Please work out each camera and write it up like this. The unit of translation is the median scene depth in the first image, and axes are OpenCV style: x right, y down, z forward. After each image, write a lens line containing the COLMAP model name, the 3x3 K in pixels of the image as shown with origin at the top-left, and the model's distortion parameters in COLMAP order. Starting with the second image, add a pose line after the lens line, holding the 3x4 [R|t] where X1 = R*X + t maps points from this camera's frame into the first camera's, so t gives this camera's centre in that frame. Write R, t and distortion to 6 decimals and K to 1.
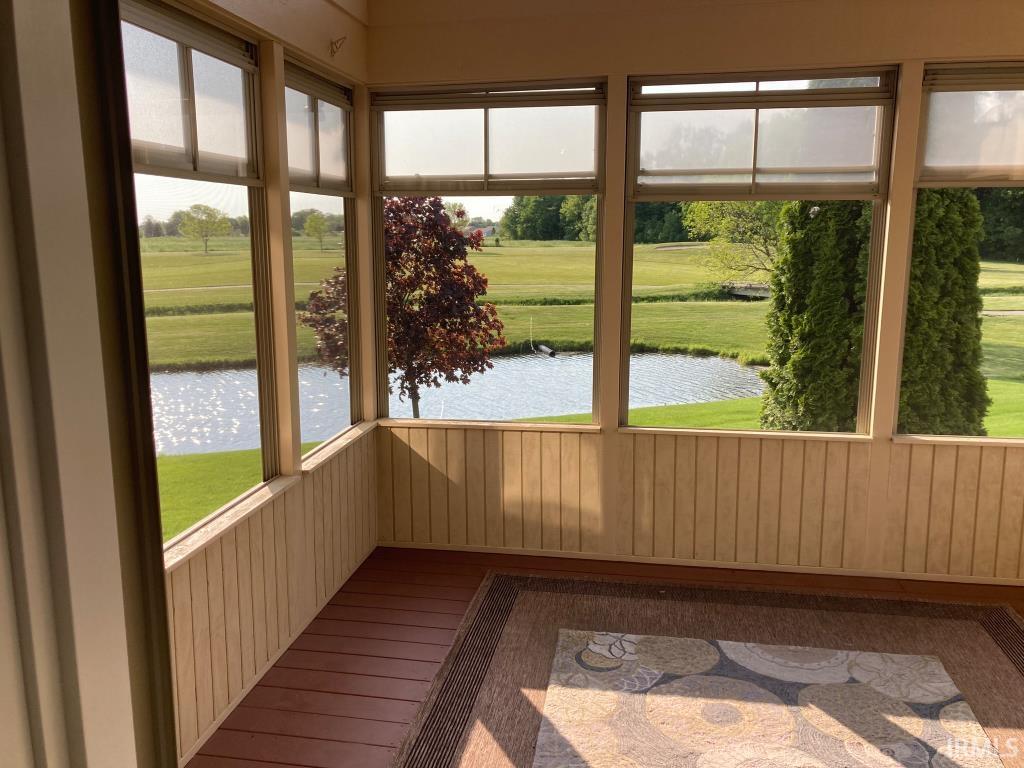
lens RADIAL K [[836.8, 0, 513.3], [0, 836.8, 381.7], [0, 0, 1]] dist [0.050429, 0.005846]
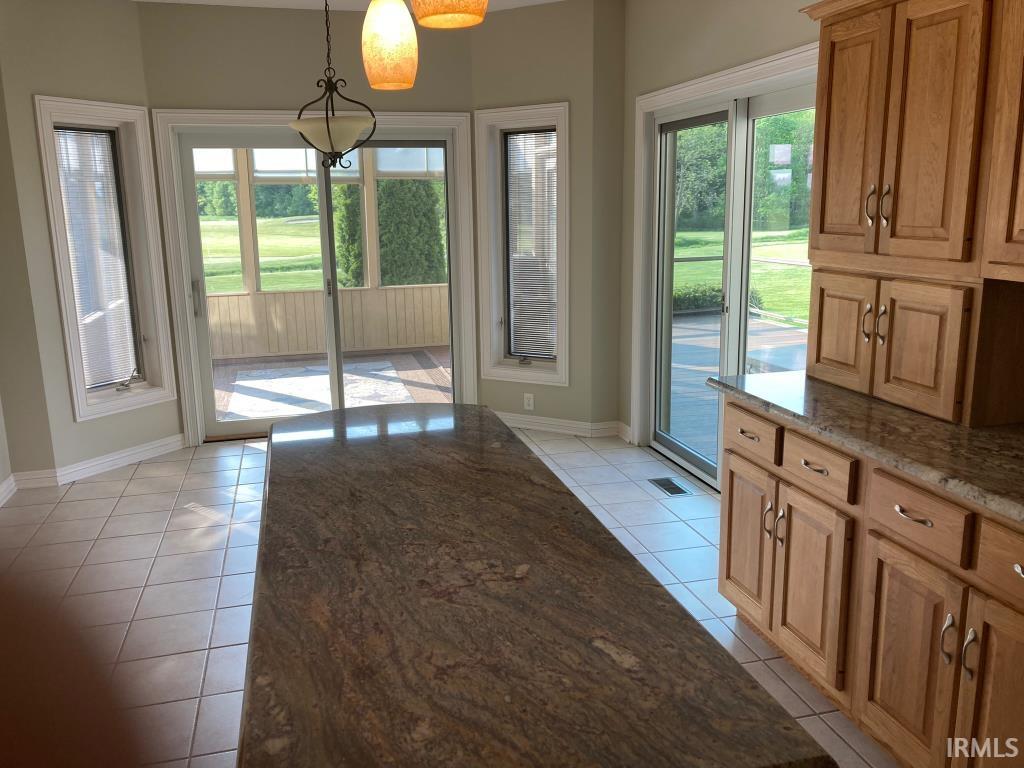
lens RADIAL K [[836.8, 0, 513.2], [0, 836.8, 382.7], [0, 0, 1]] dist [0.050429, 0.005846]
pose [[0.911510, -0.099324, 0.399104, -0.110084], [0.087077, 0.995008, 0.048750, 0.168805], [-0.401954, -0.009683, 0.915609, -0.864295]]
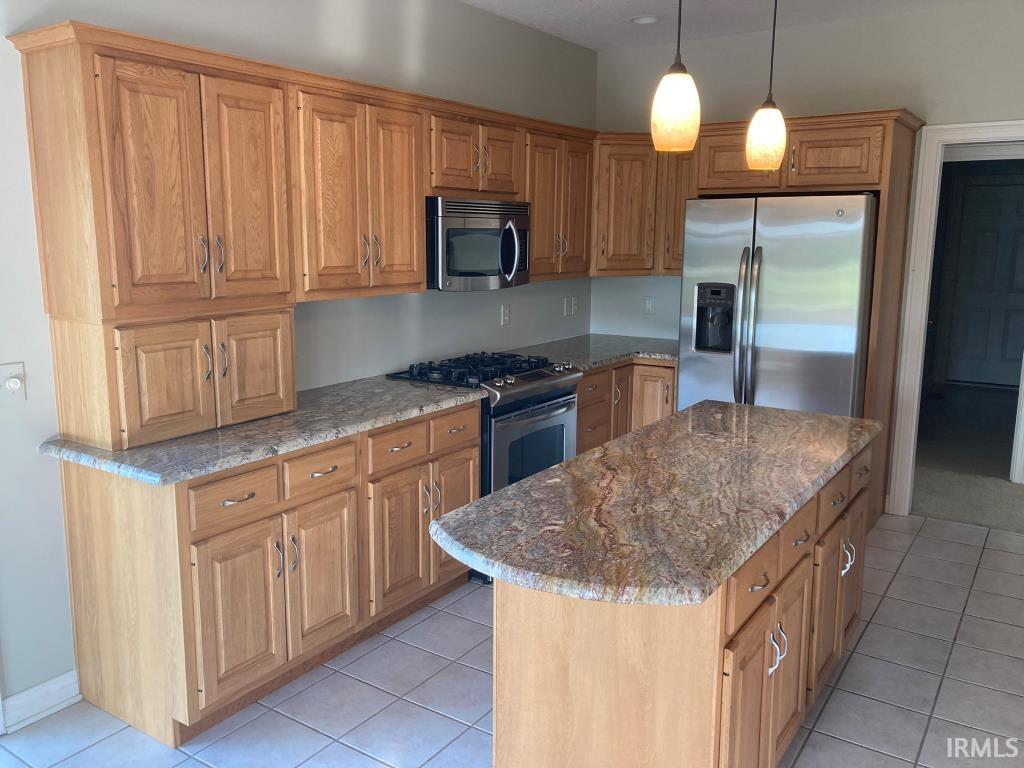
lens RADIAL K [[836.8, 0, 508.9], [0, 836.8, 380.7], [0, 0, 1]] dist [0.050429, 0.005846]
pose [[-0.911177, -0.070224, 0.405988, -0.084116], [0.077196, 0.938820, 0.335644, -0.438143], [-0.404720, 0.337172, -0.850010, 2.268775]]
